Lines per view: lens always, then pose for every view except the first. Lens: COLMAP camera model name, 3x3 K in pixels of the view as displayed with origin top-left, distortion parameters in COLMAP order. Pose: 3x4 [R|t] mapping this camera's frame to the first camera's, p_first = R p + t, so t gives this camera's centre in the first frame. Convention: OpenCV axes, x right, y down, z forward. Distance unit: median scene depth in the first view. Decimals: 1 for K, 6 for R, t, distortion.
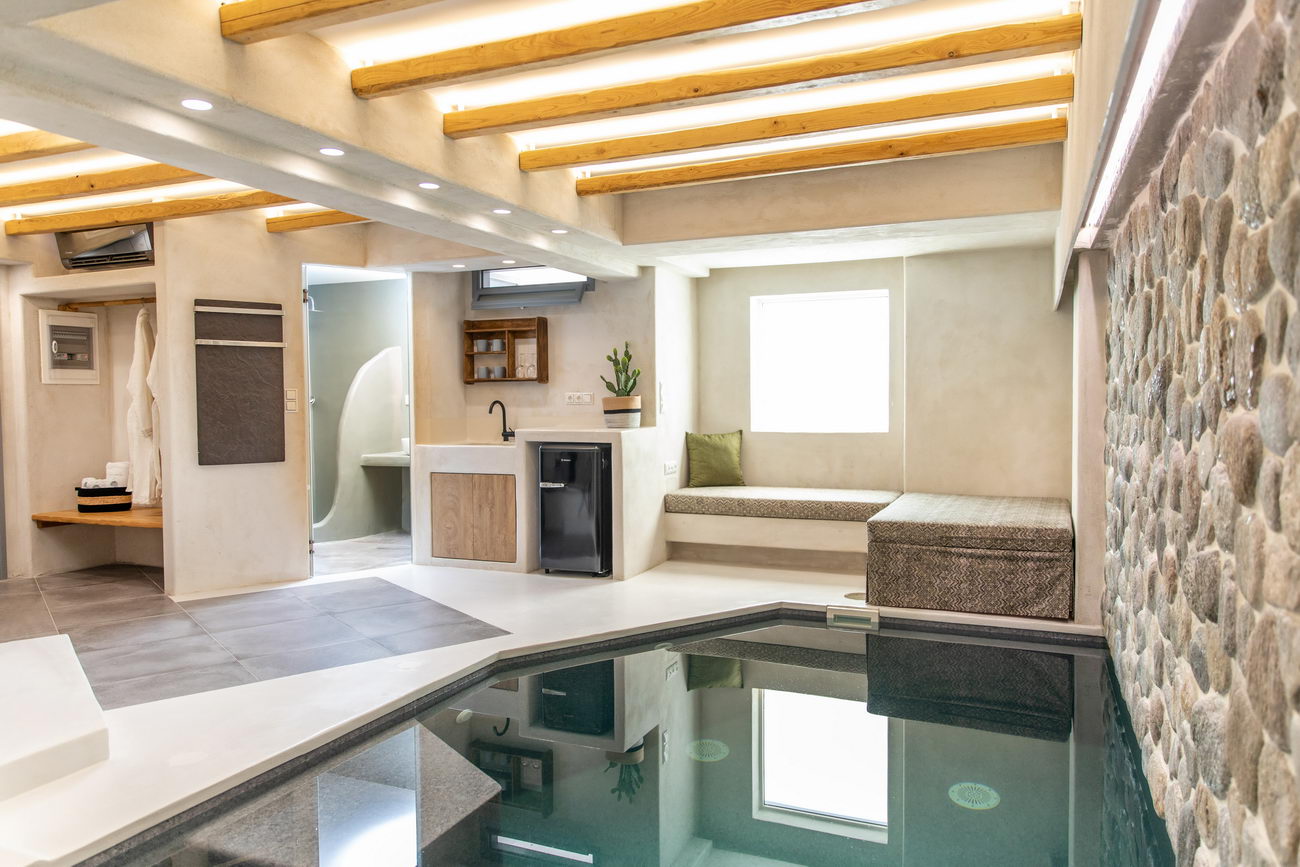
lens RADIAL K [[871.1, 0, 654.2], [0, 871.1, 432.0], [0, 0, 1]] dist [0.010041, -0.003623]
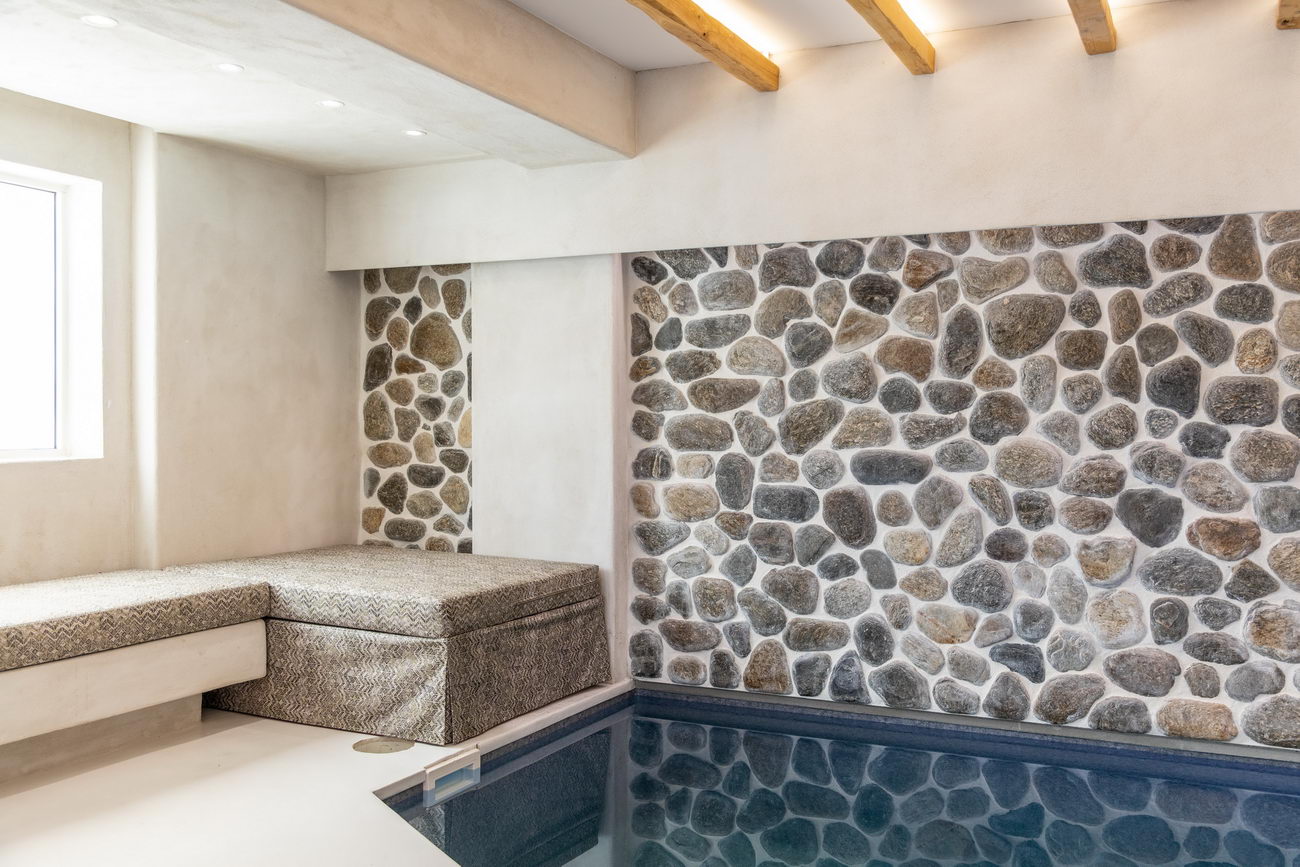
lens RADIAL K [[1202.1, 0, 649.1], [0, 1202.1, 433.4], [0, 0, 1]] dist [0.000674, 0.000000]
pose [[0.049573, -0.001099, 0.998770, -0.481348], [0.033505, 0.999438, -0.000564, -0.003776], [-0.998208, 0.033491, 0.049582, 0.727348]]
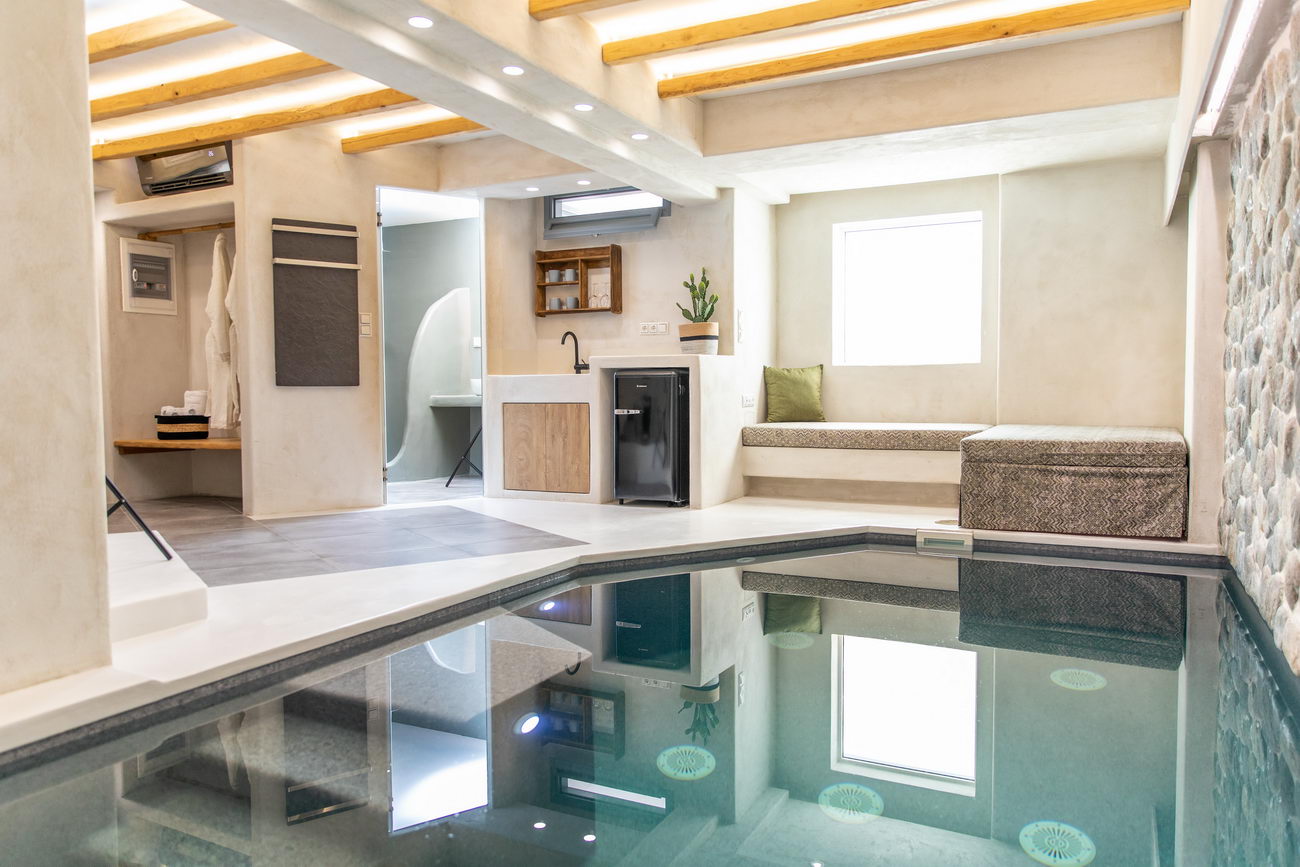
lens RADIAL K [[906.2, 0, 656.3], [0, 906.2, 431.9], [0, 0, 1]] dist [0.009315, -0.002627]
pose [[0.997859, 0.005703, -0.065154, -0.019684], [-0.004978, 0.999924, 0.011274, 0.074197], [0.065213, -0.010925, 0.997812, -0.006363]]
